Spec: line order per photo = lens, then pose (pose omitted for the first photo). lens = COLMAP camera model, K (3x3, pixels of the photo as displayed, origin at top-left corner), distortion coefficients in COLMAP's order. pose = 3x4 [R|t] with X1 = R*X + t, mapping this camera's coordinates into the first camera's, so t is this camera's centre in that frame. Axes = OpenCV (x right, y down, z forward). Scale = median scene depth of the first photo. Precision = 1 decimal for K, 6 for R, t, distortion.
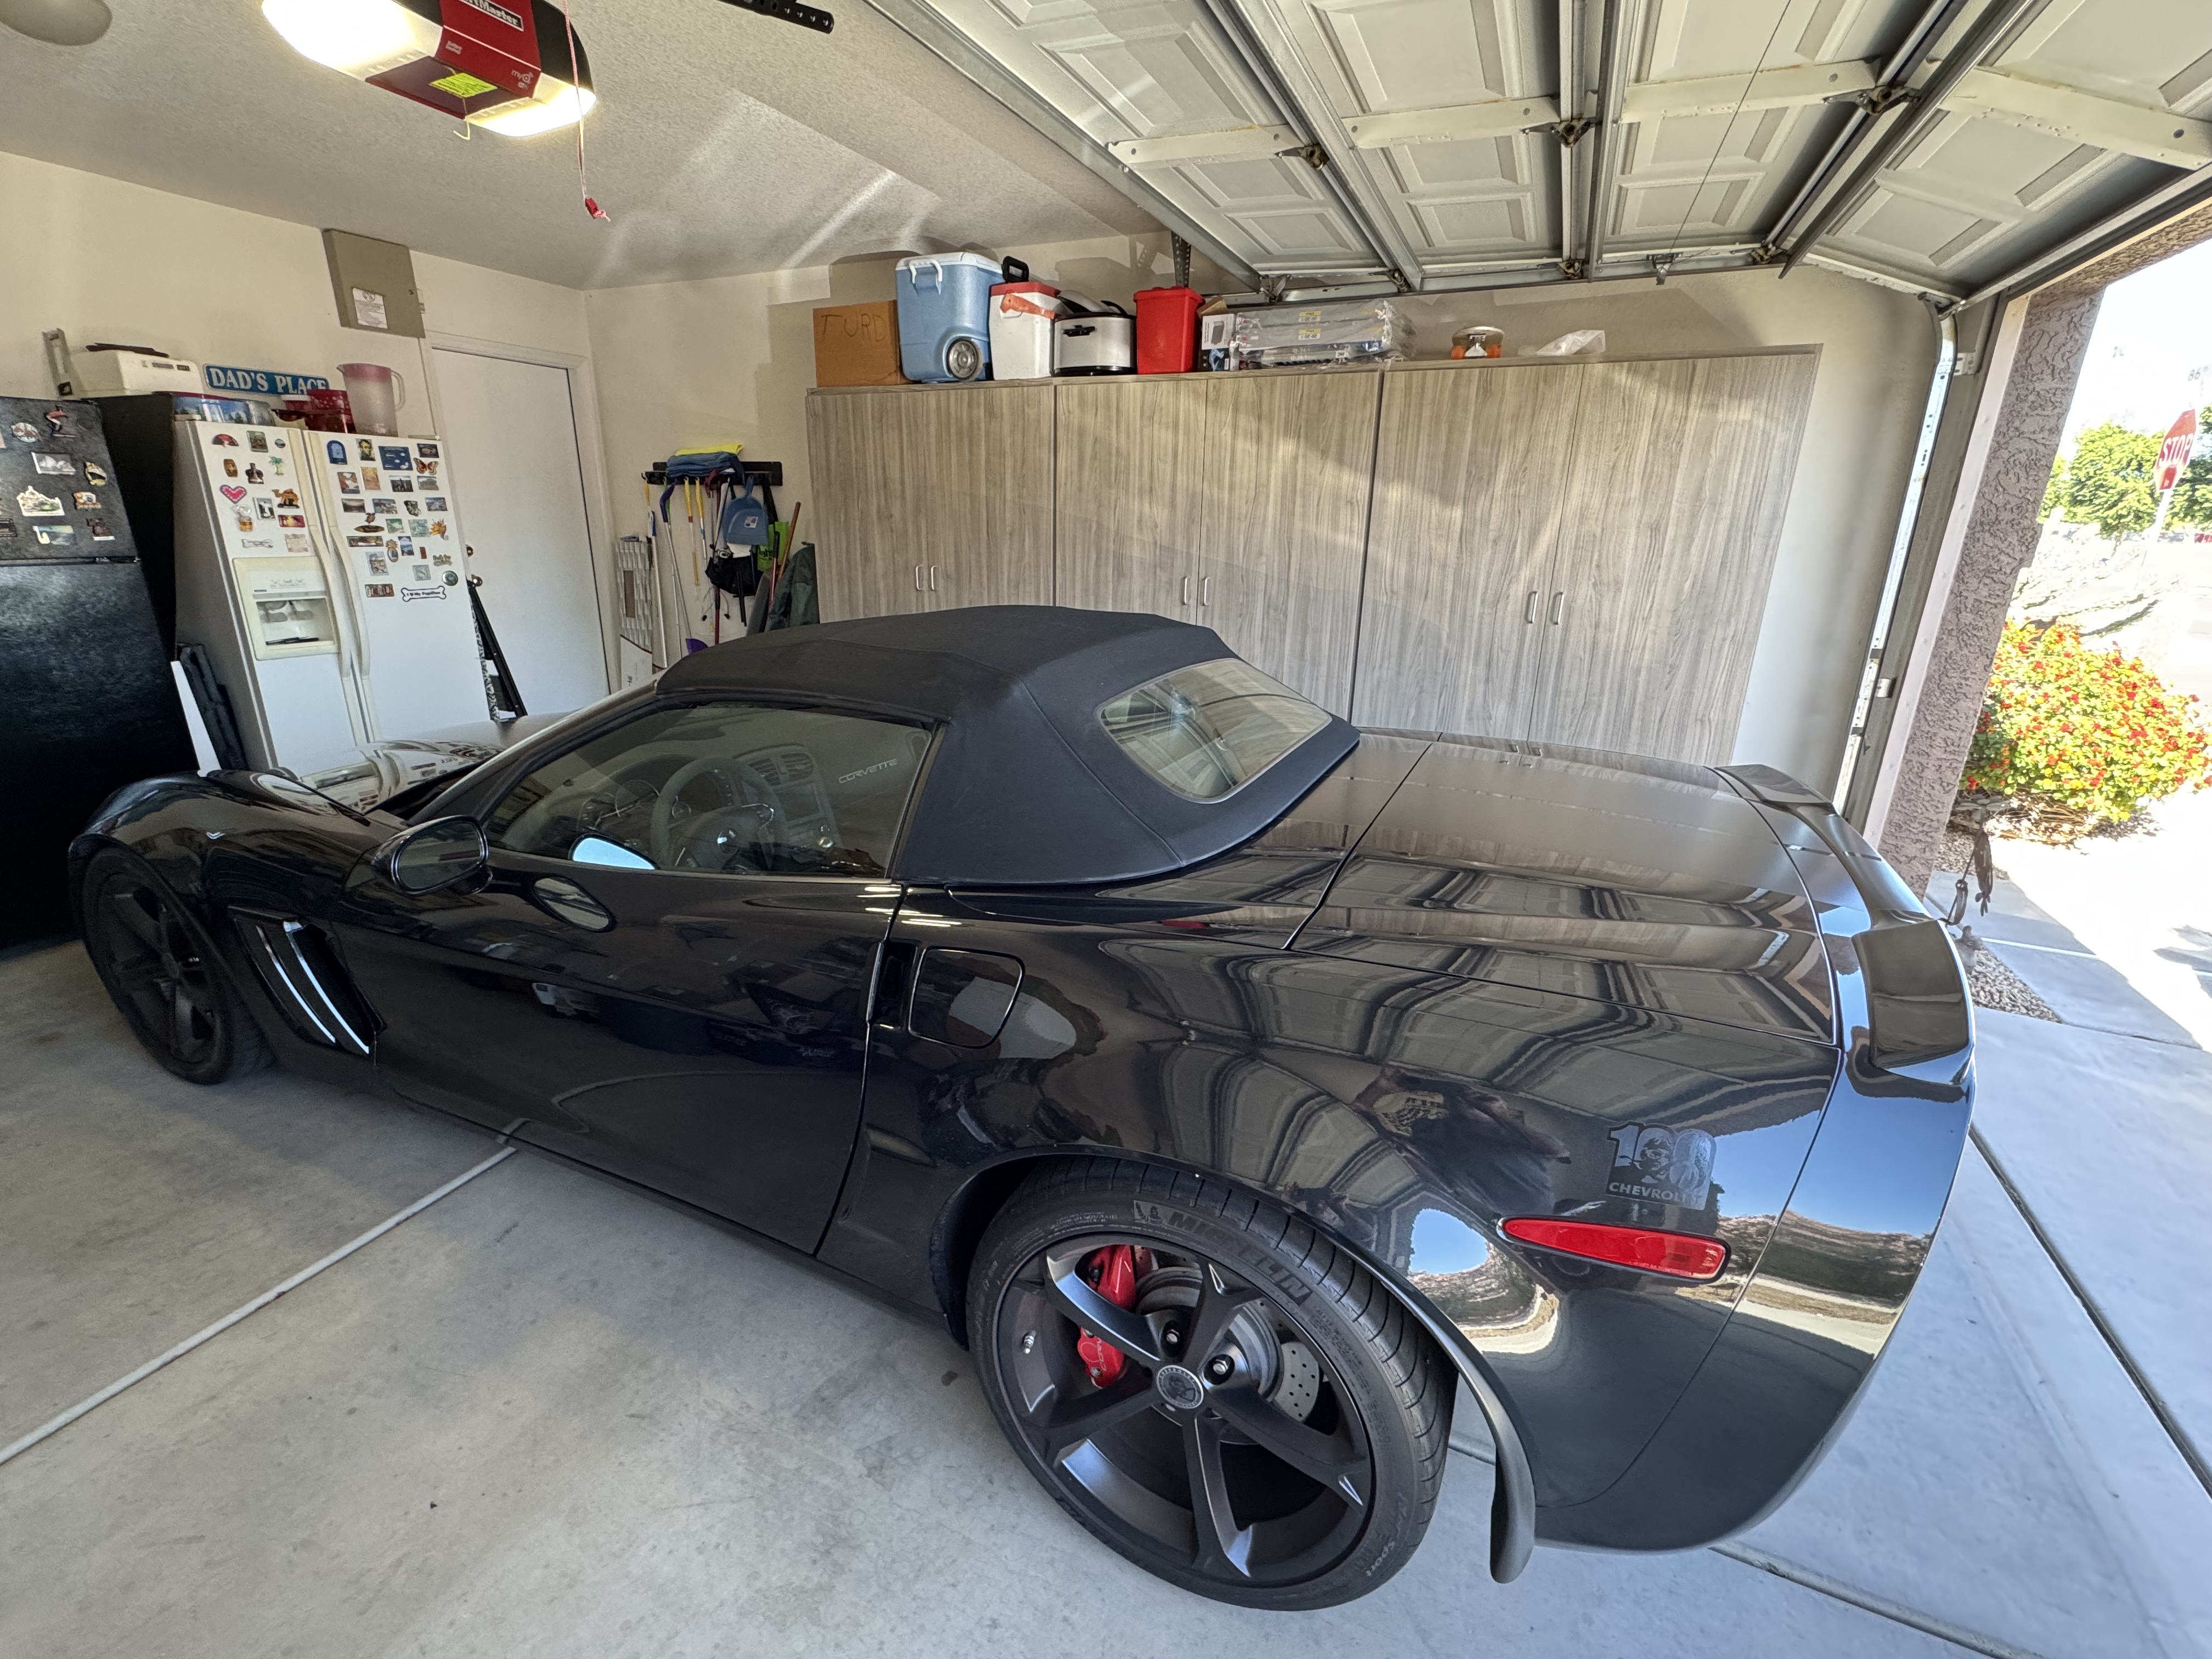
lens RADIAL K [[974.6, 0, 1100.4], [0, 974.6, 831.9], [0, 0, 1]] dist [-0.001122, -0.001355]
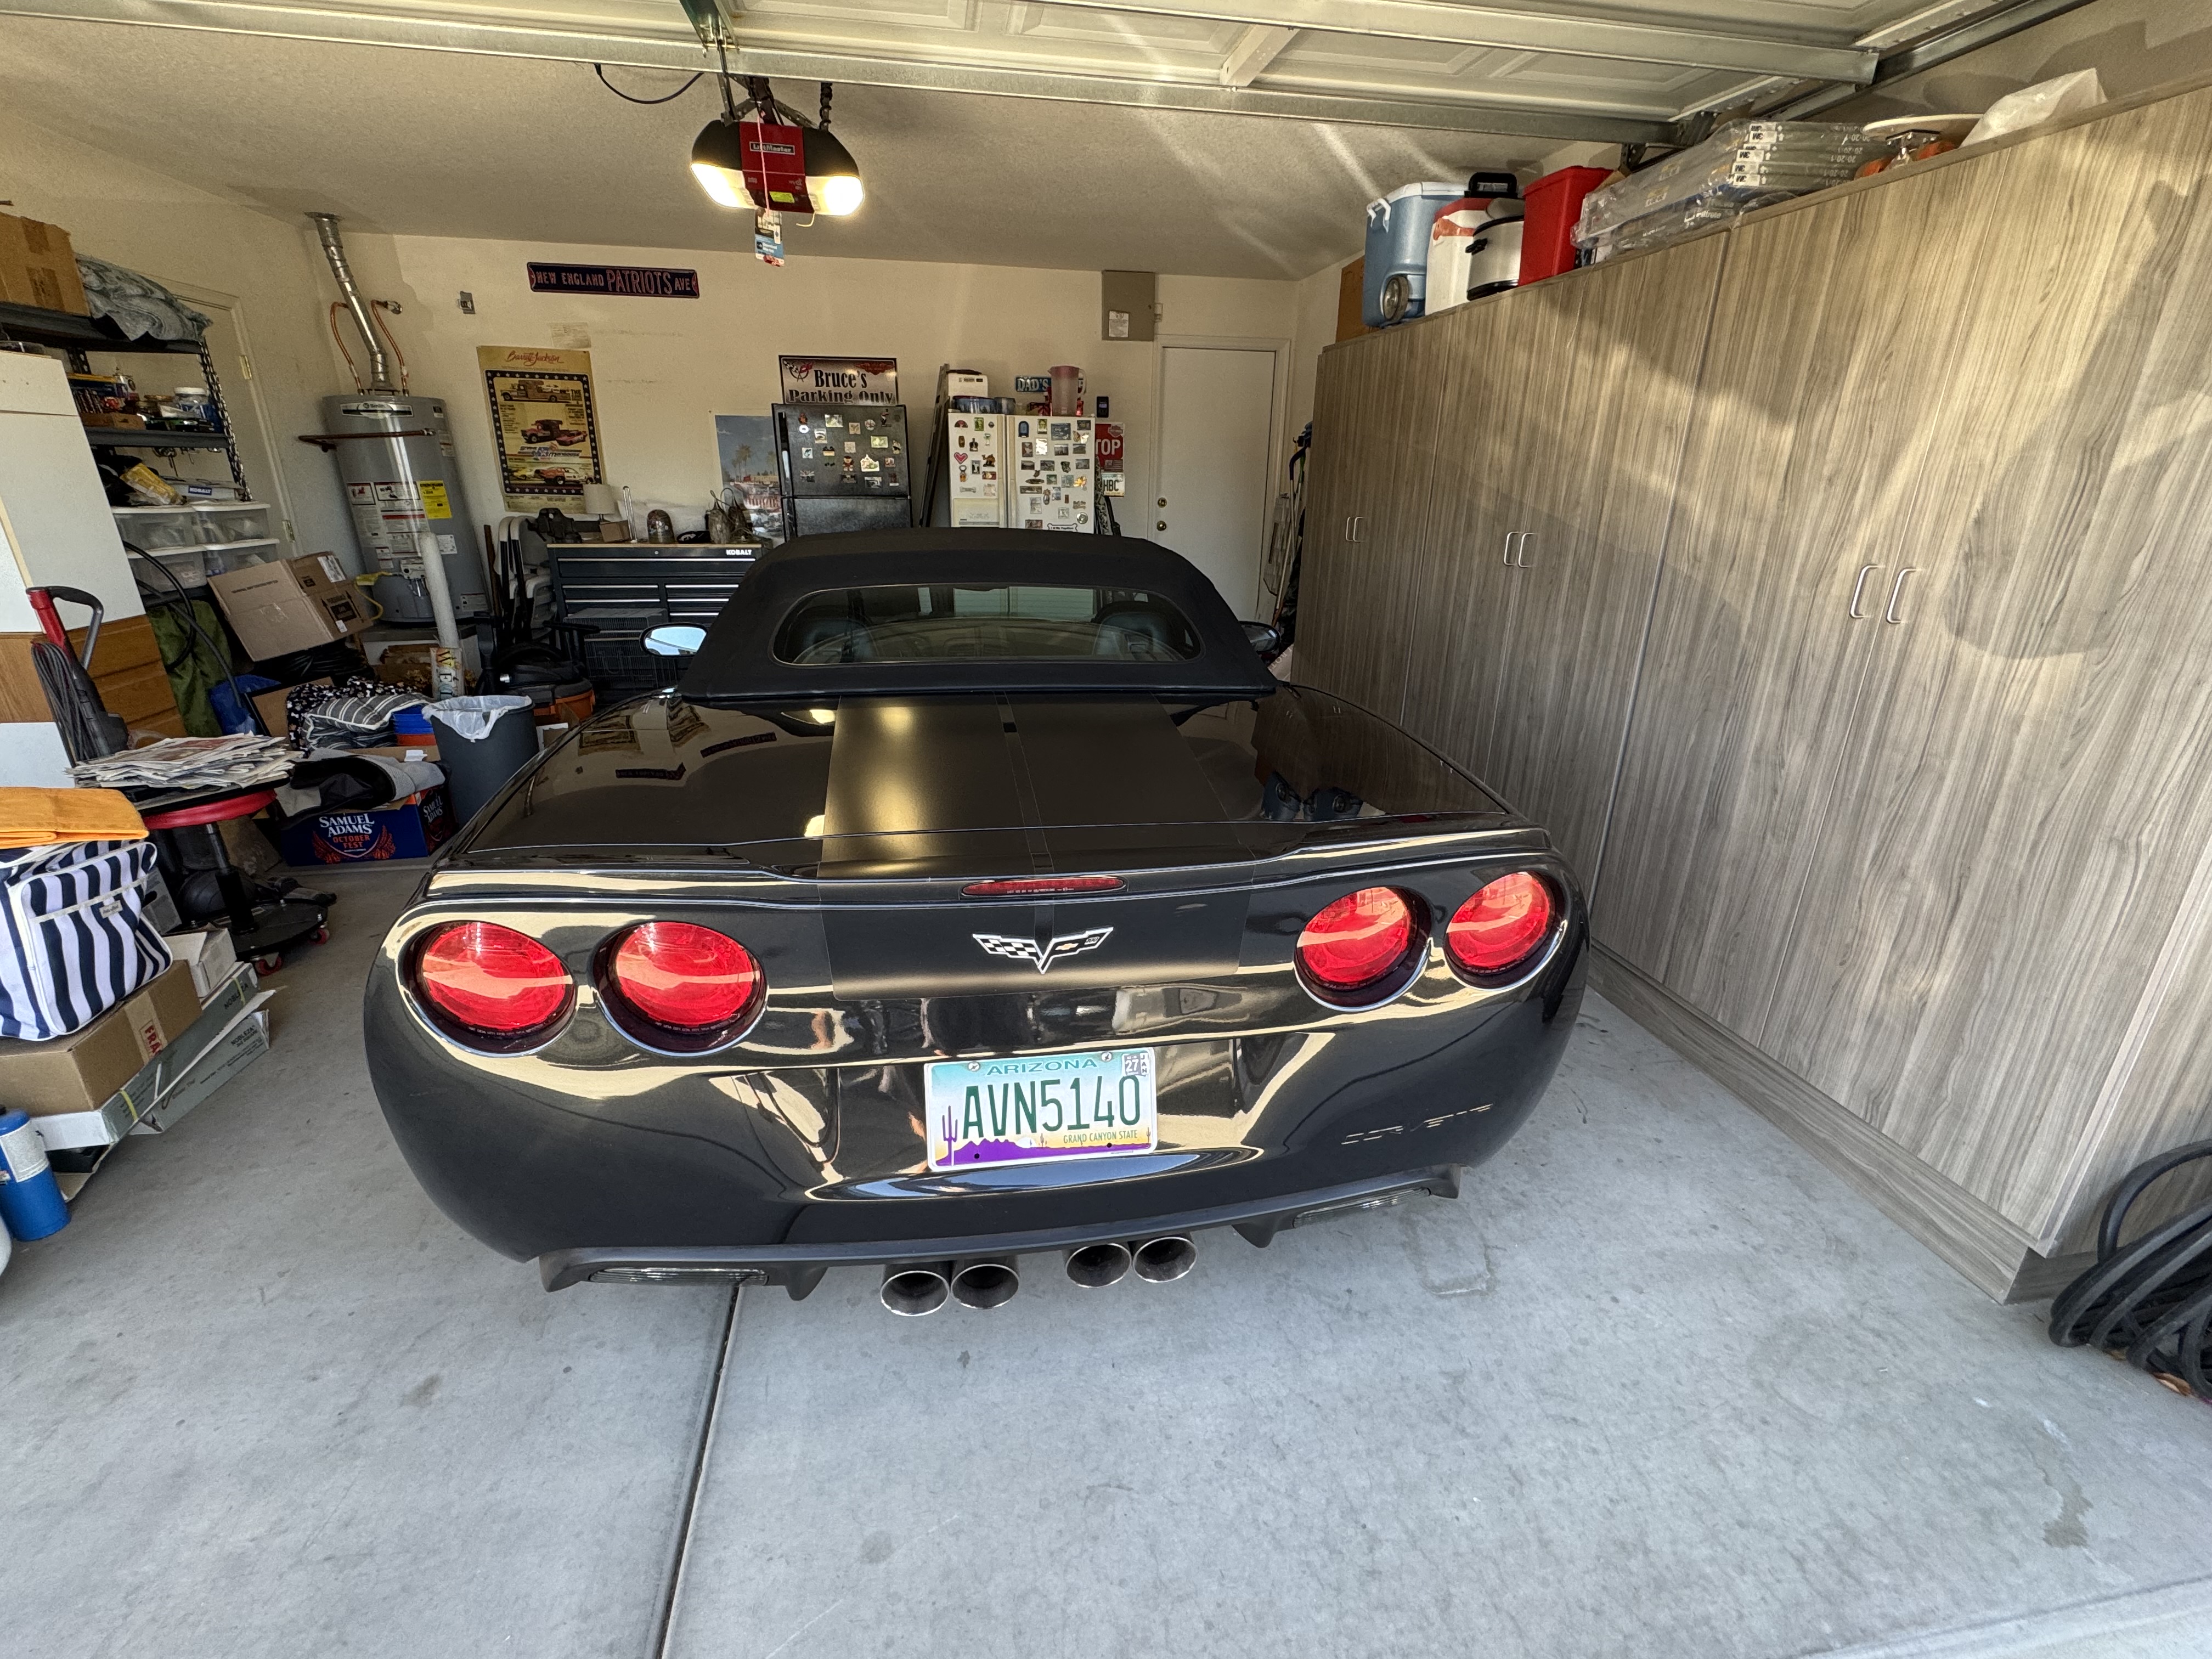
lens RADIAL K [[974.6, 0, 1098.3], [0, 974.6, 833.0], [0, 0, 1]] dist [-0.001122, -0.001355]
pose [[0.558373, 0.273959, -0.783049, 0.666142], [-0.258135, 0.954418, 0.149844, -0.056254], [0.788407, 0.118464, 0.603640, 0.282060]]
